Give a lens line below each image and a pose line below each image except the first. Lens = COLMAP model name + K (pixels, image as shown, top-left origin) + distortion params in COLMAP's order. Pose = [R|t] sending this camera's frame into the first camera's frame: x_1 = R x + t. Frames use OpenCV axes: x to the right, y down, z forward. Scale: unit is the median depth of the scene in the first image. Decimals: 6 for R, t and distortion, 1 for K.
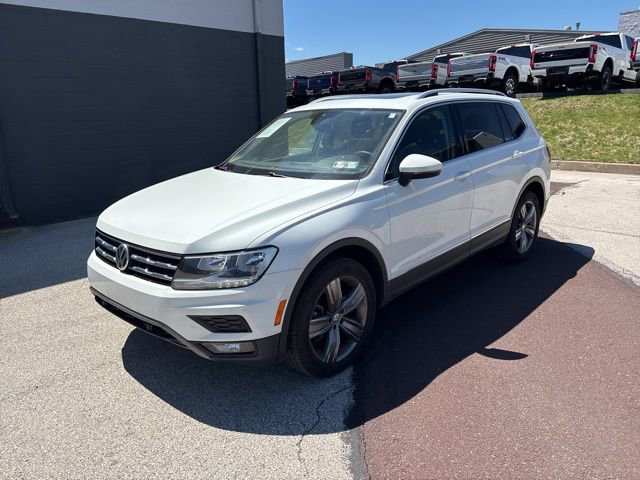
lens RADIAL K [[485.0, 0, 321.4], [0, 485.0, 237.2], [0, 0, 1]] dist [0.050787, -0.051721]
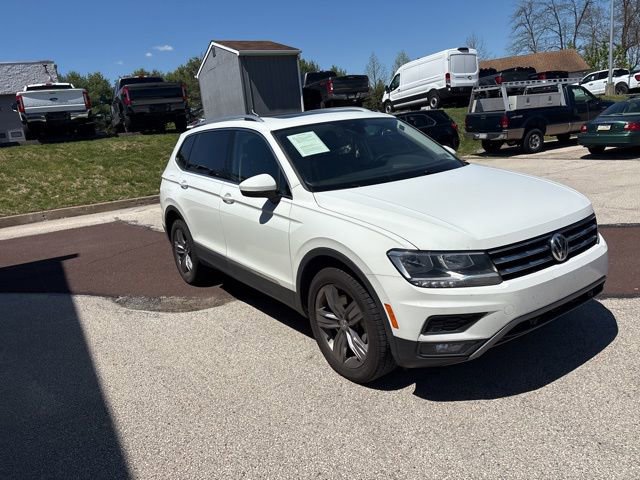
lens RADIAL K [[485.0, 0, 319.0], [0, 485.0, 243.9], [0, 0, 1]] dist [0.050787, -0.051721]
pose [[0.210114, -0.222208, 0.952090, -1.204931], [0.329414, 0.932977, 0.145050, -0.219987], [-0.920510, 0.283155, 0.269230, 1.000688]]
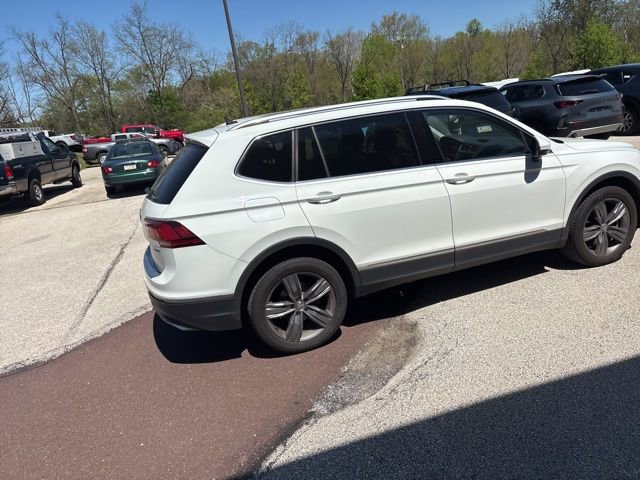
lens RADIAL K [[485.0, 0, 328.4], [0, 485.0, 243.0], [0, 0, 1]] dist [0.050787, -0.051721]
pose [[-0.879554, 0.018472, 0.475439, -0.333583], [0.265577, 0.848159, 0.458361, -0.697683], [-0.394782, 0.529419, -0.750908, 2.554225]]
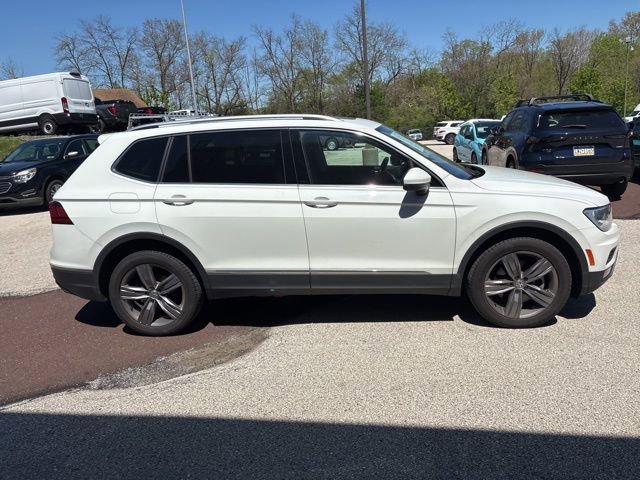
lens RADIAL K [[485.0, 0, 325.9], [0, 485.0, 234.9], [0, 0, 1]] dist [0.050787, -0.051721]
pose [[-0.624680, -0.108787, 0.773266, -0.933027], [0.269044, 0.899633, 0.343911, -0.533495], [-0.733069, 0.422877, -0.532714, 2.115407]]
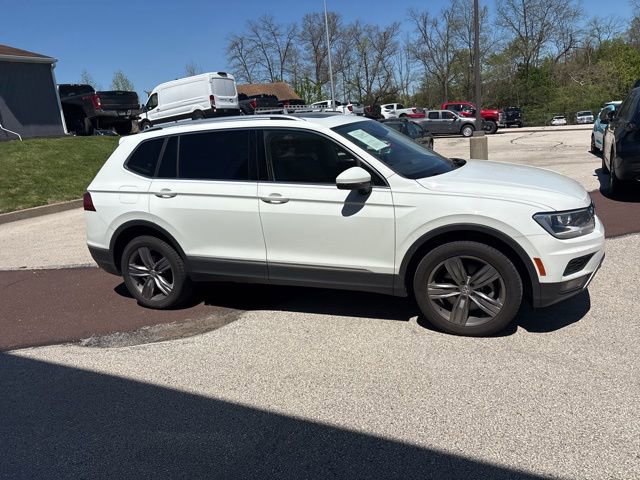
lens RADIAL K [[485.0, 0, 324.9], [0, 485.0, 240.9], [0, 0, 1]] dist [0.050787, -0.051721]
pose [[-0.350096, -0.163474, 0.922339, -1.210766], [0.325944, 0.901860, 0.283564, -0.425991], [-0.878176, 0.399905, -0.262454, 1.748834]]
